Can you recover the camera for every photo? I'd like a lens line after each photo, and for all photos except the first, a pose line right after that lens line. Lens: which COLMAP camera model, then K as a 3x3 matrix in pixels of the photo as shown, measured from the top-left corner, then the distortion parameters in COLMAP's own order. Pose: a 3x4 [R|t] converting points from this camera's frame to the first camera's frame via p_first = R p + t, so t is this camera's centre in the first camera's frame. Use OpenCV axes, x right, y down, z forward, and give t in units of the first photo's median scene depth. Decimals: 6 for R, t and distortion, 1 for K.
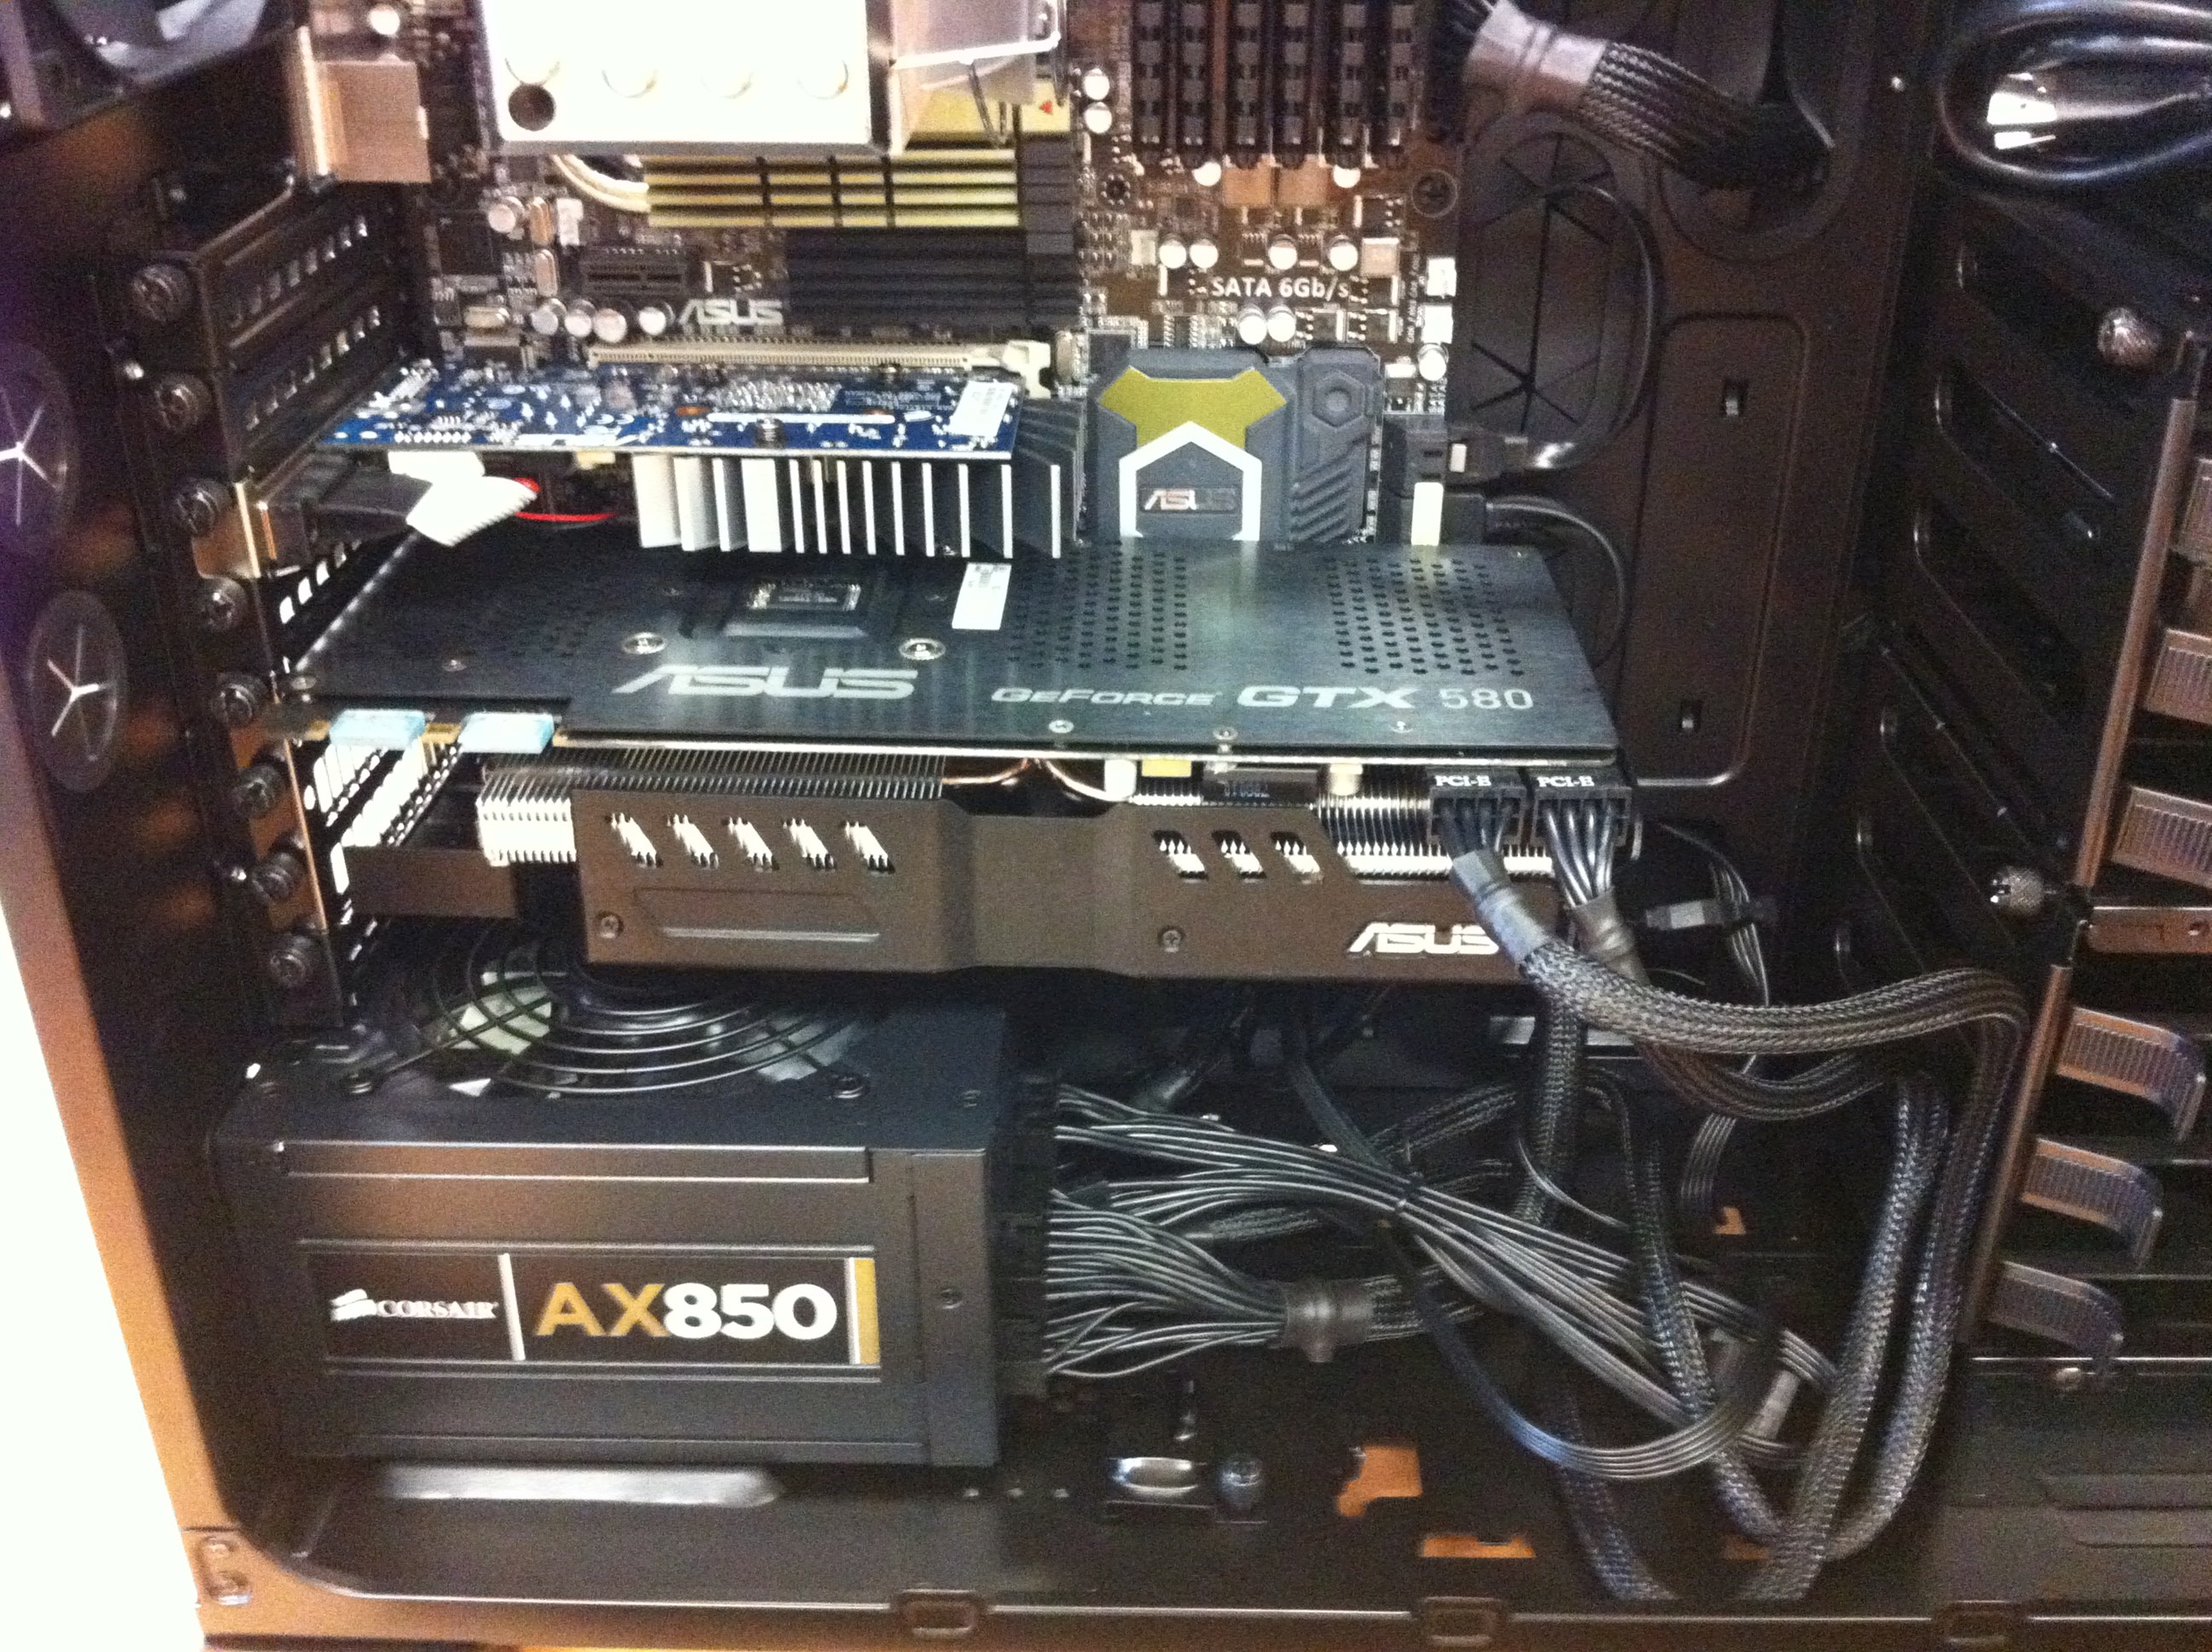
lens RADIAL K [[2140.9, 0, 1121.3], [0, 2140.9, 820.8], [0, 0, 1]] dist [0.127092, -0.390405]
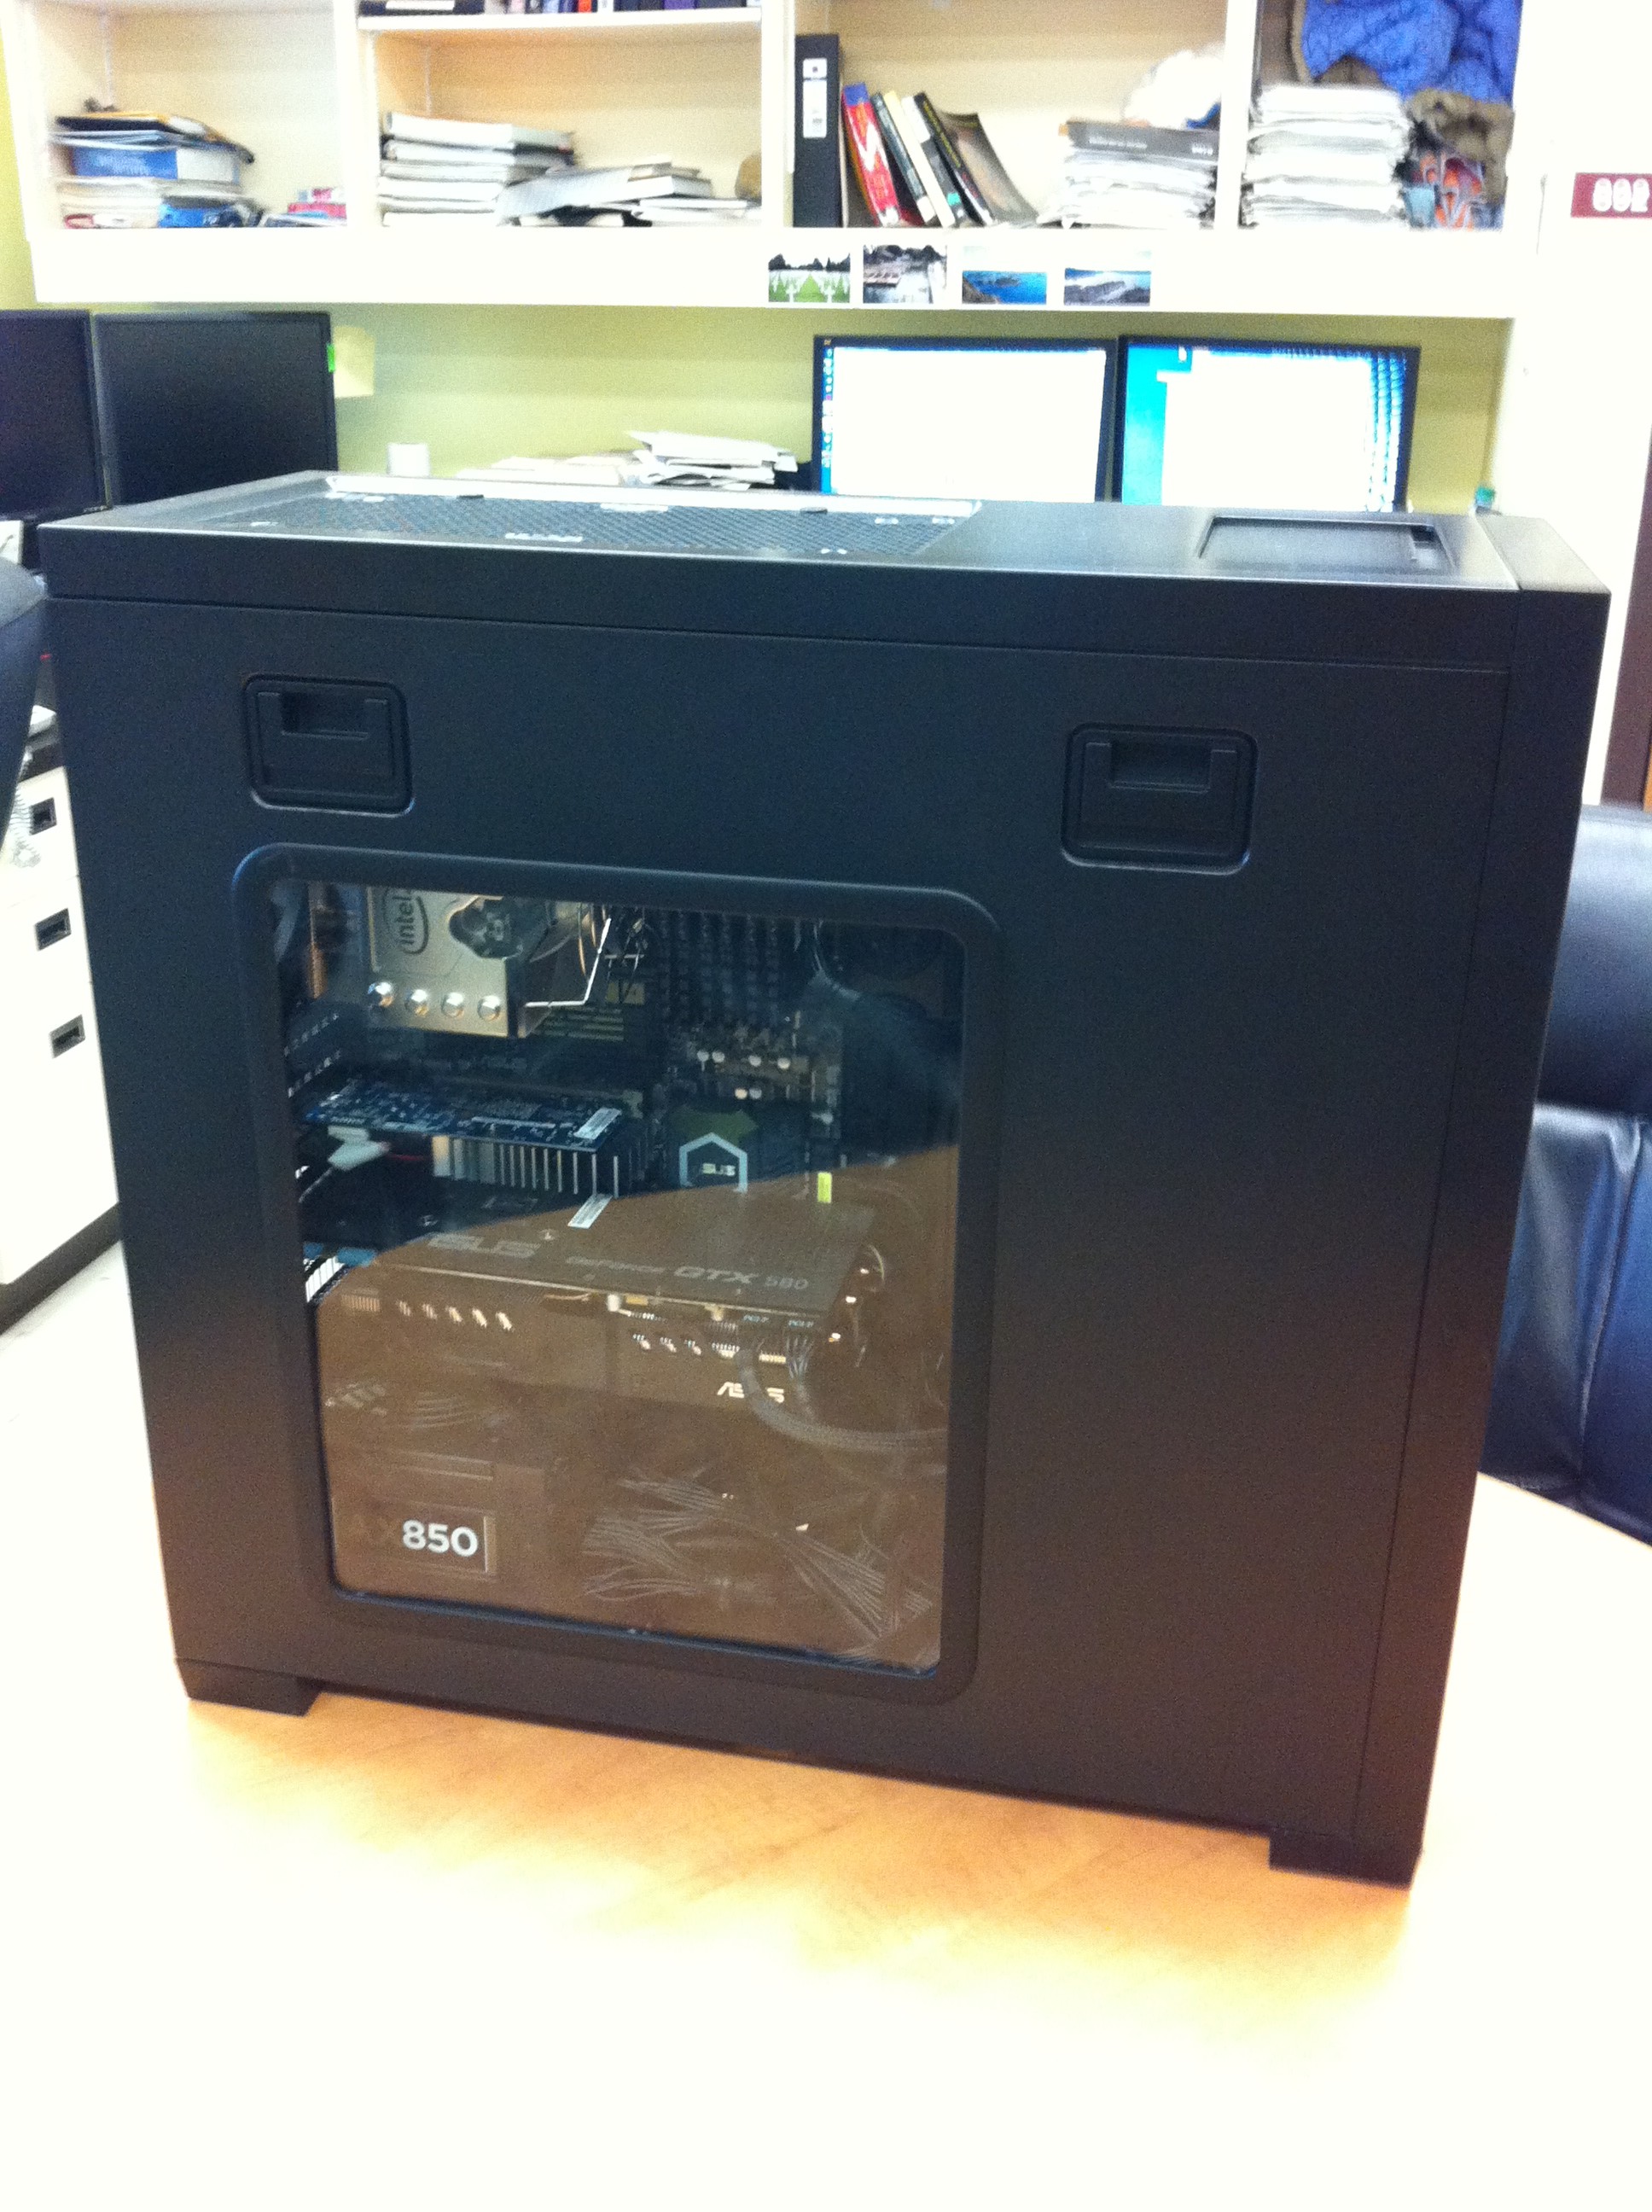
lens RADIAL K [[2152.2, 0, 827.8], [0, 2152.2, 1119.8], [0, 0, 1]] dist [0.121081, -0.402147]
pose [[0.980000, 0.084690, -0.180078, 0.522623], [-0.102706, 0.990338, -0.093181, -0.019447], [0.170446, 0.109813, 0.979229, -1.011427]]
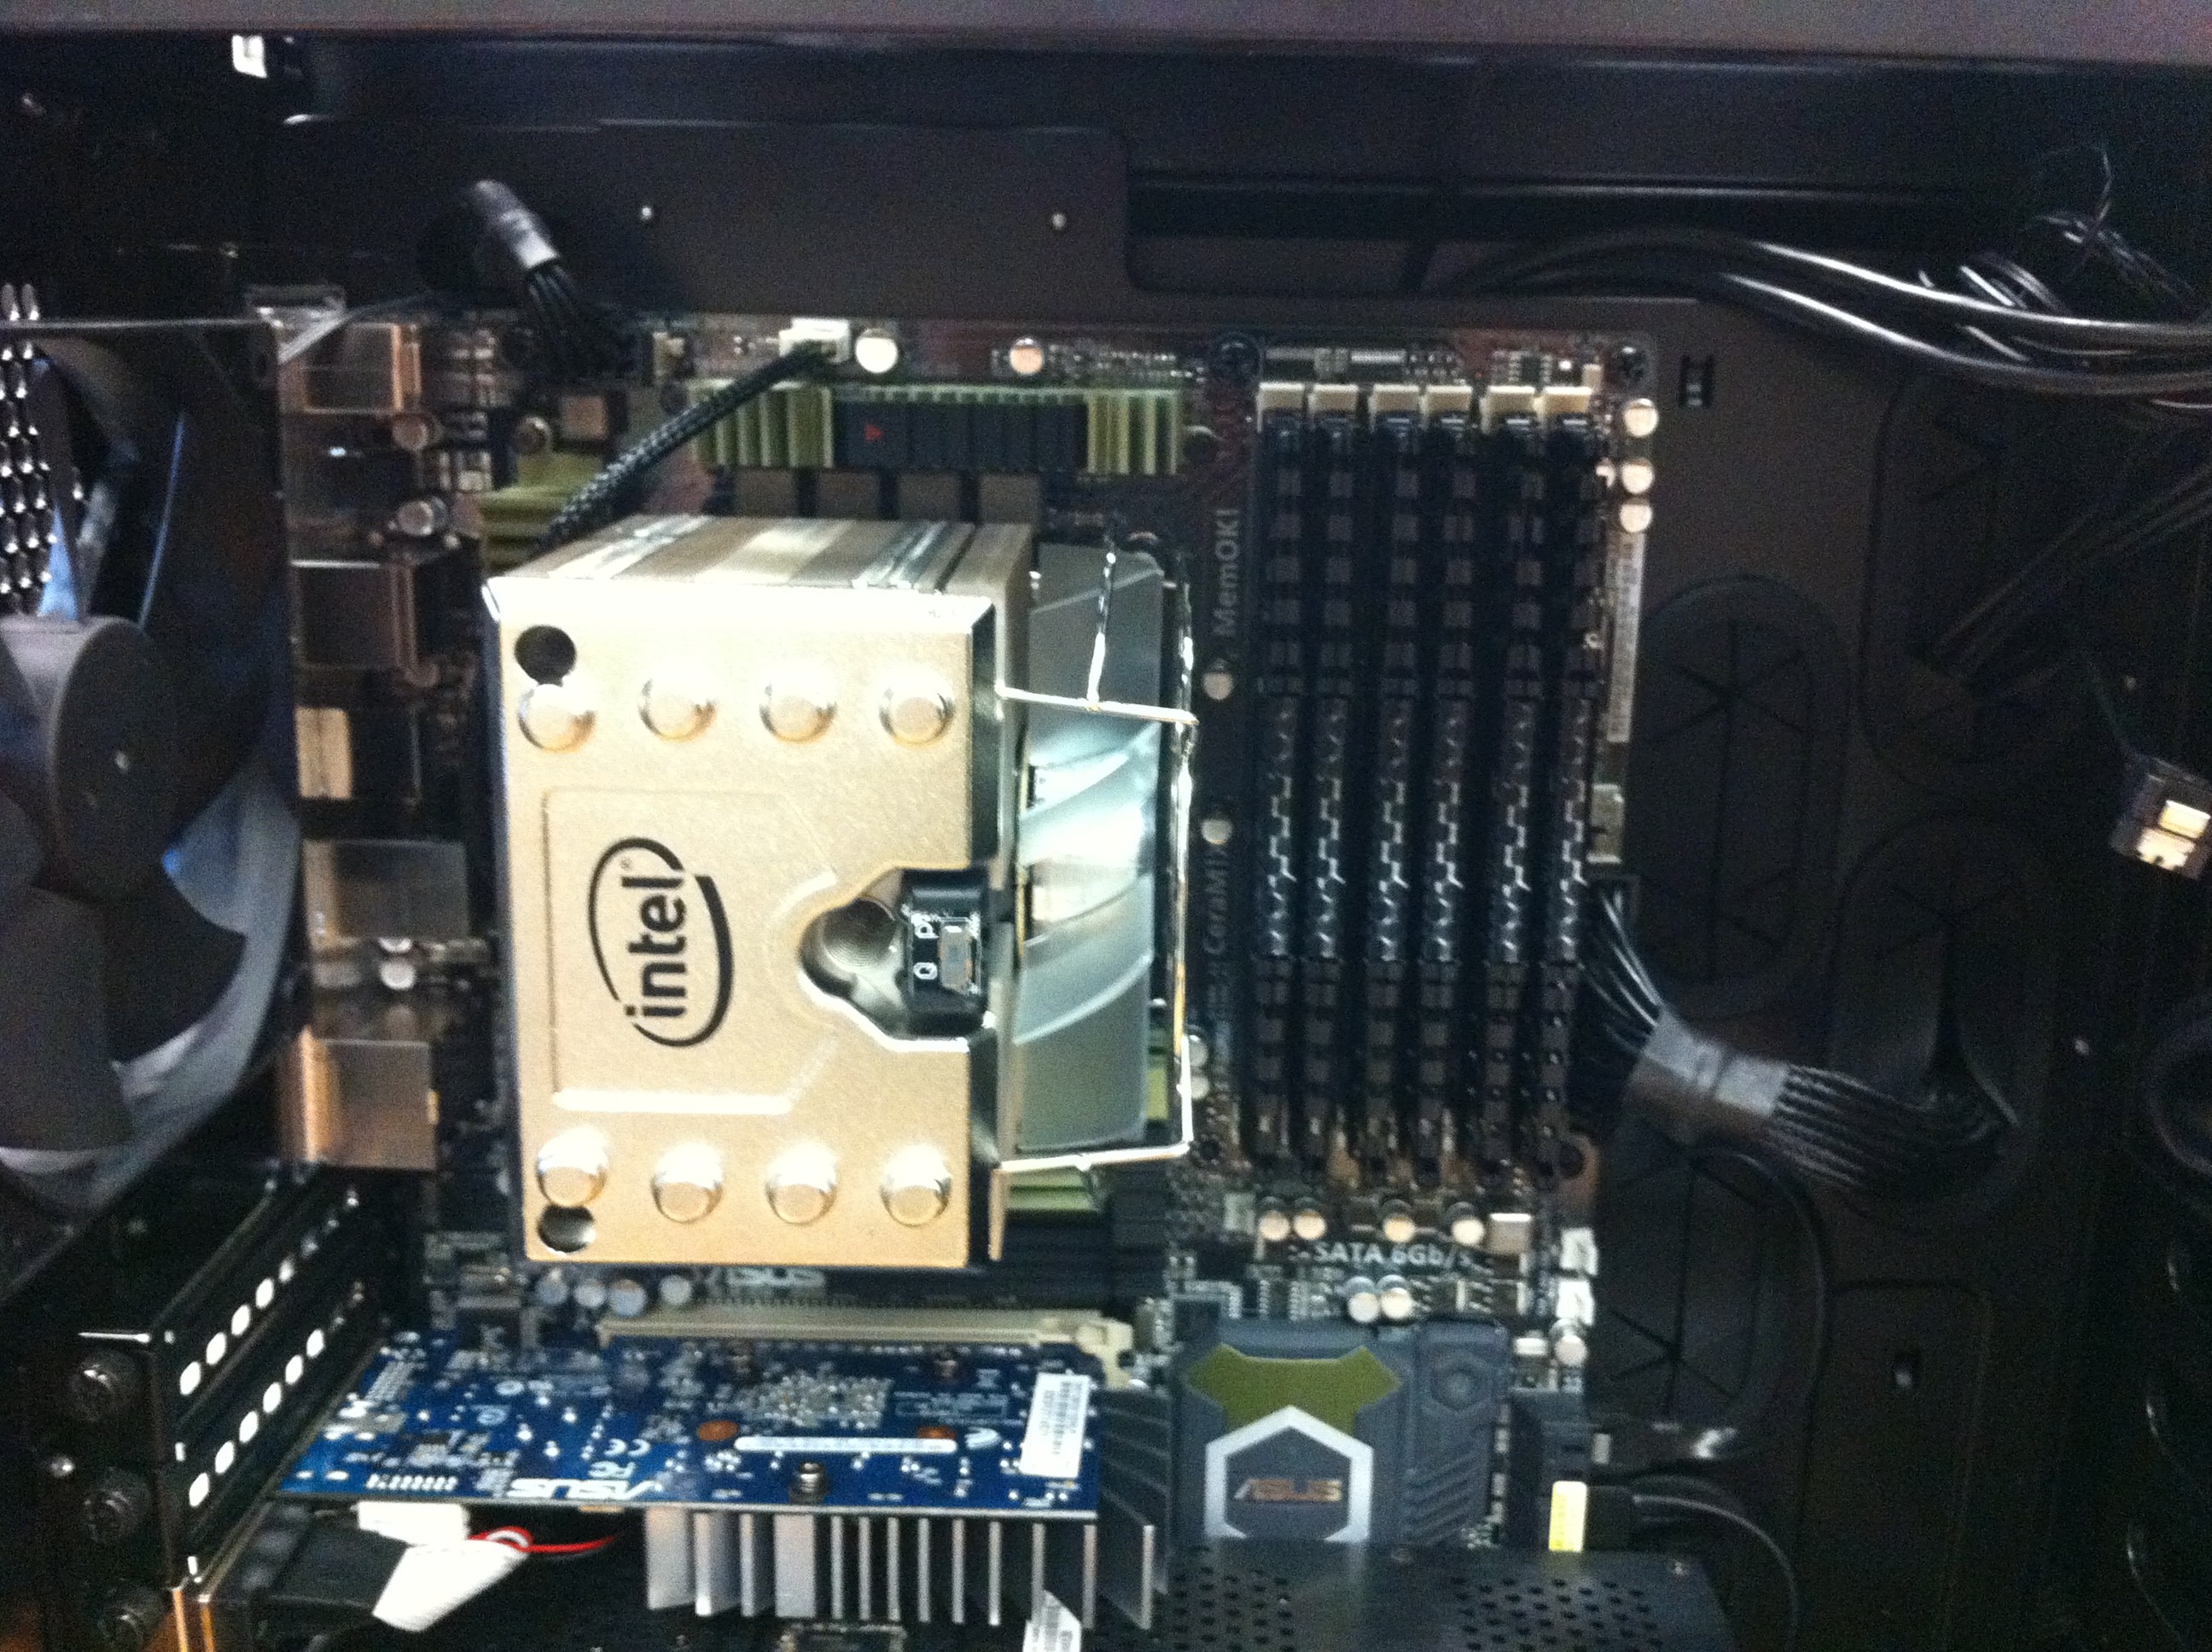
lens RADIAL K [[2152.2, 0, 1106.0], [0, 2152.2, 826.0], [0, 0, 1]] dist [0.121081, -0.402147]
pose [[0.999881, 0.014837, 0.004292, -0.050843], [-0.013399, 0.971466, -0.236801, -0.212029], [-0.007683, 0.236715, 0.971549, 0.105790]]
